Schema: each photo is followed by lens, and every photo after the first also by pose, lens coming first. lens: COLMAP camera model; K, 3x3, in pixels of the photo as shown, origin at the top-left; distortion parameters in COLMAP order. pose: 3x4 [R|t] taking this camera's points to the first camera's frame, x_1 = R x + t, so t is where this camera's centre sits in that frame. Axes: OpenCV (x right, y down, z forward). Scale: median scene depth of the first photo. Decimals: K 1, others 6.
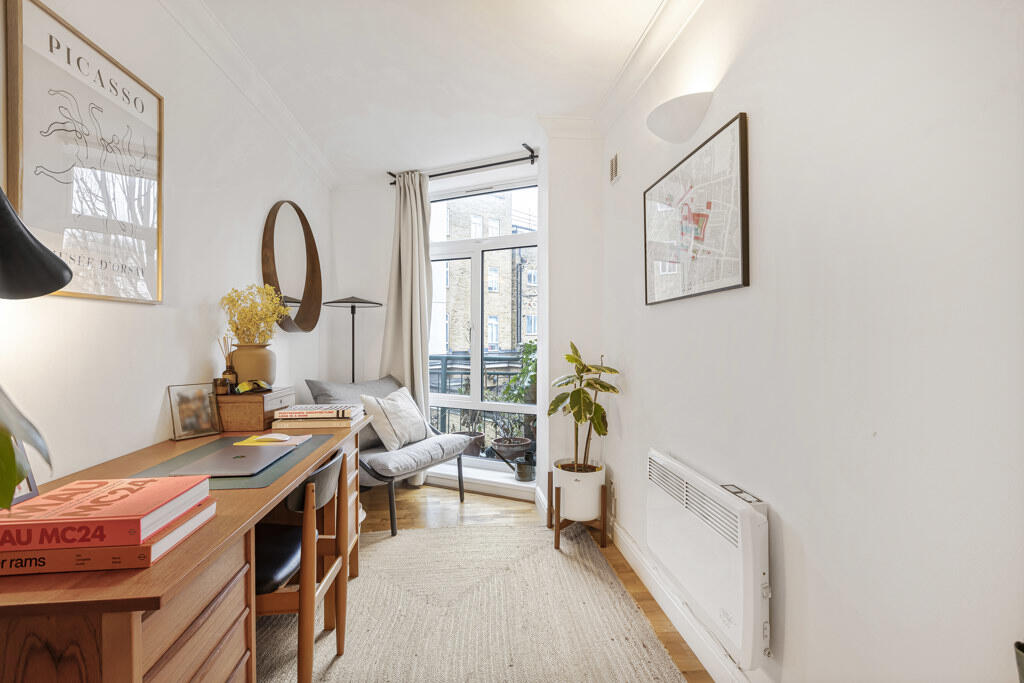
lens RADIAL K [[455.7, 0, 513.1], [0, 455.7, 337.8], [0, 0, 1]] dist [0.002722, -0.001397]
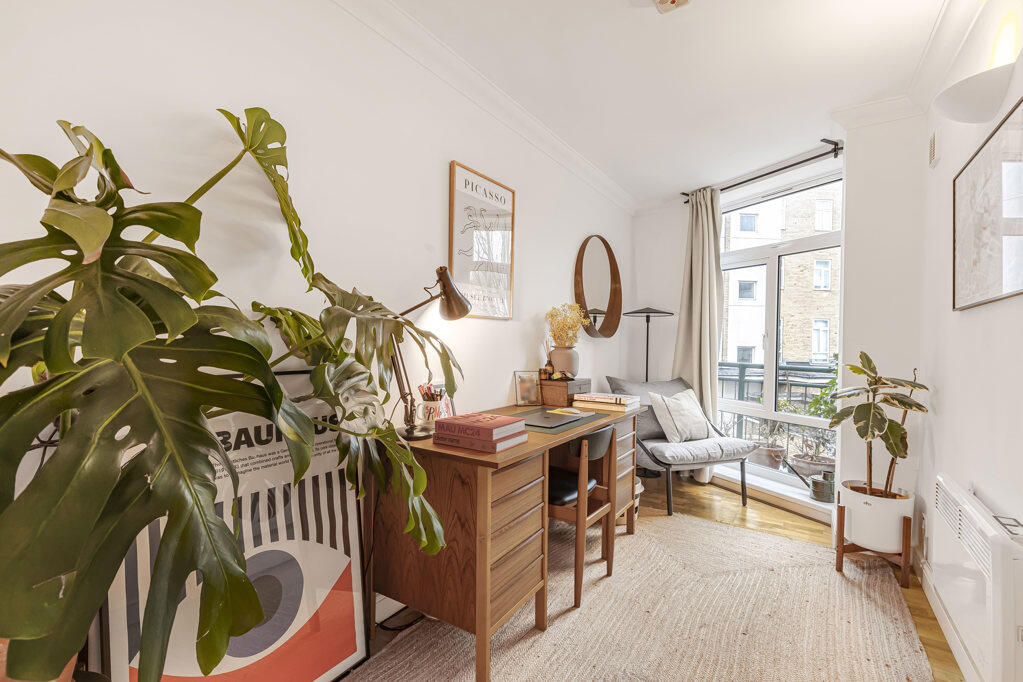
lens RADIAL K [[455.2, 0, 511.0], [0, 455.2, 342.0], [0, 0, 1]] dist [0.002722, -0.001397]
pose [[0.775165, 0.015994, -0.631556, 0.148823], [-0.018427, 0.999827, 0.002703, 0.000384], [0.631490, 0.009543, 0.775325, -0.150536]]
